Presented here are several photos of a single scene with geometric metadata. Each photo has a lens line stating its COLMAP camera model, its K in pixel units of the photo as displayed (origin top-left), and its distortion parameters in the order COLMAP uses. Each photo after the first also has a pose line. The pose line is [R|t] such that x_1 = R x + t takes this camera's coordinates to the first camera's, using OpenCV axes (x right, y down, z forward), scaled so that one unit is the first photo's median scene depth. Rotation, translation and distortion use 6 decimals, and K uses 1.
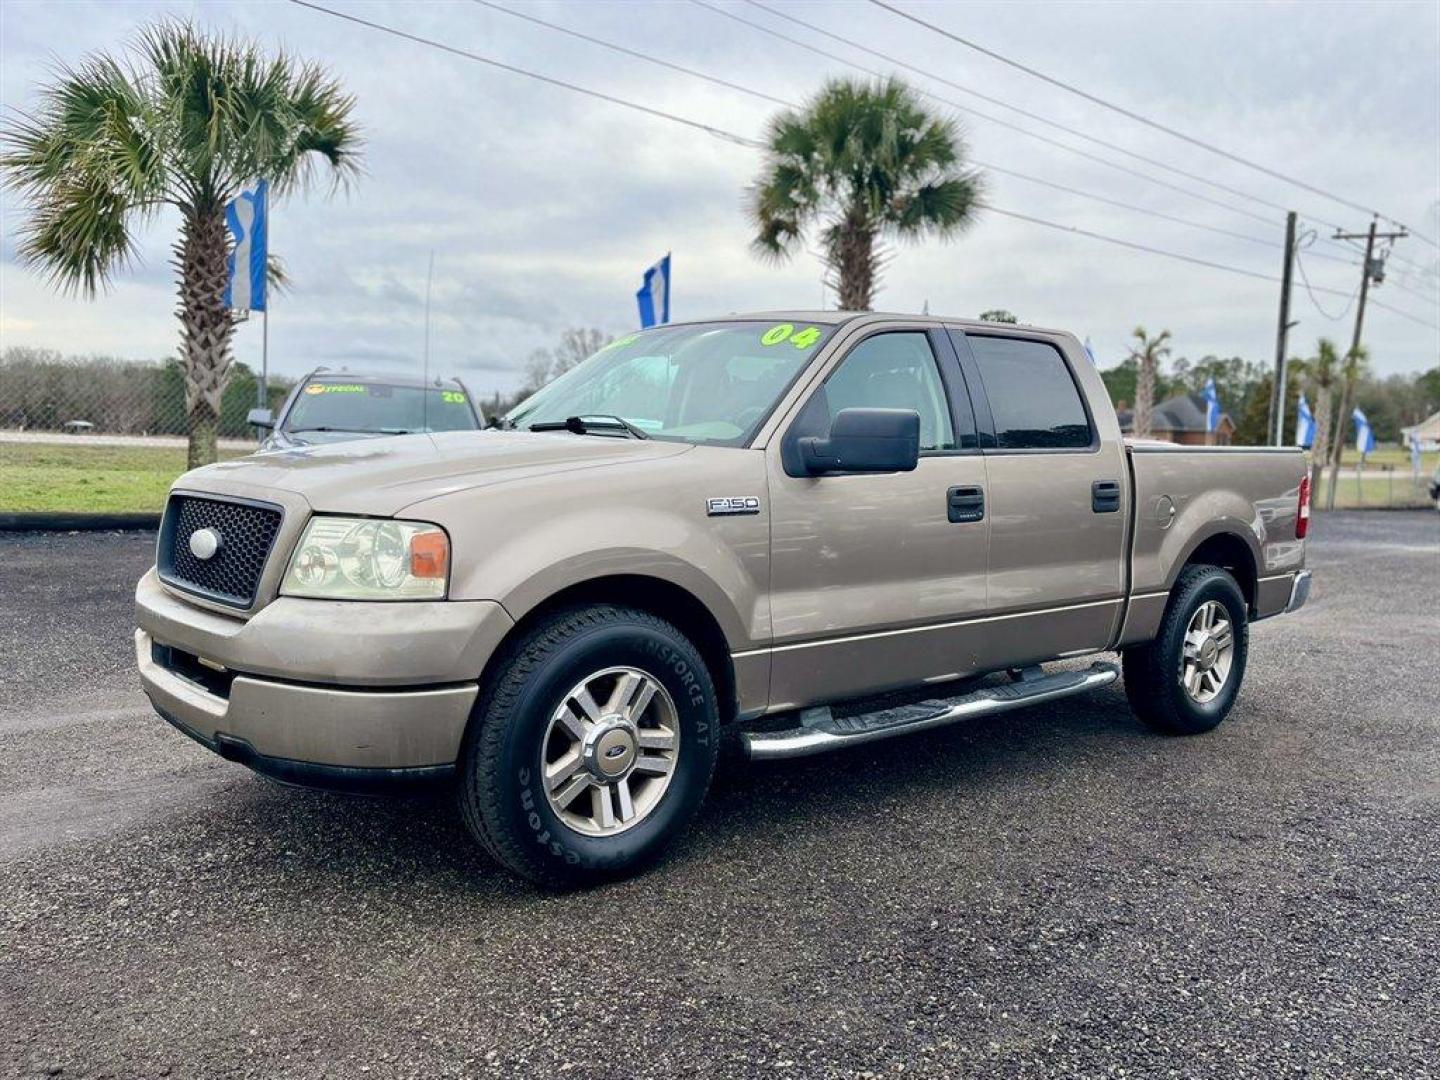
lens RADIAL K [[1144.9, 0, 720.0], [0, 1144.9, 540.0], [0, 0, 1]] dist [0.066873, -0.068411]
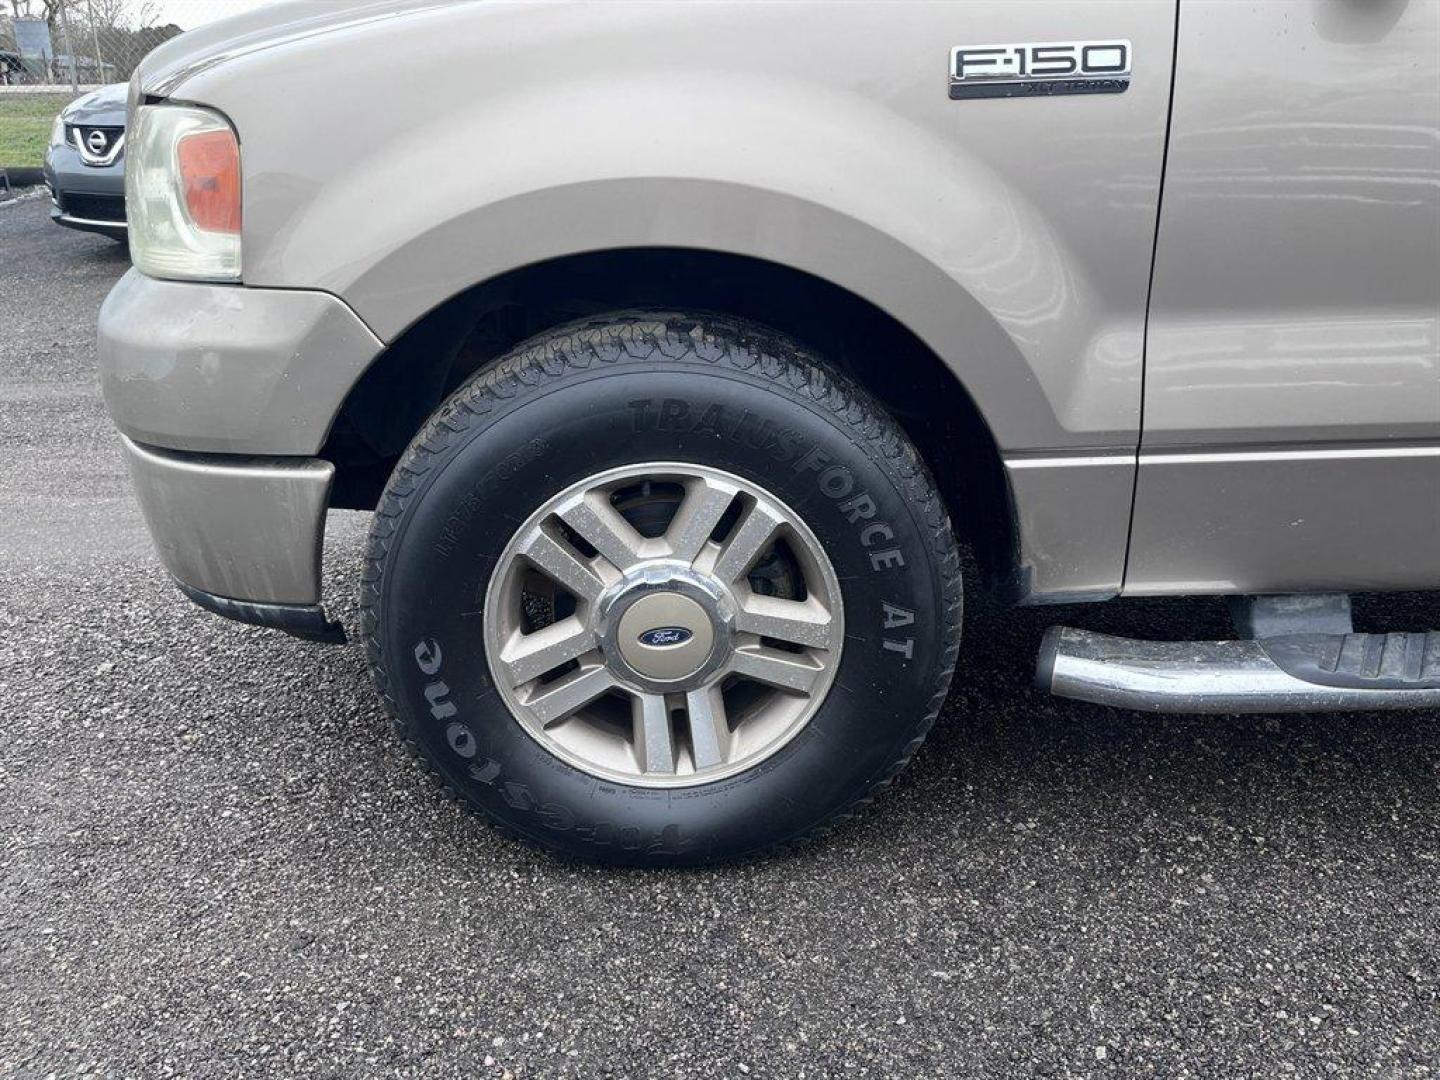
lens RADIAL K [[1108.8, 0, 714.8], [0, 1108.8, 524.9], [0, 0, 1]] dist [0.064026, -0.100459]
pose [[0.769361, 0.208183, -0.603940, 0.186397], [-0.021564, 0.953333, 0.301151, 0.003746], [0.638450, -0.218671, 0.737947, 0.679070]]
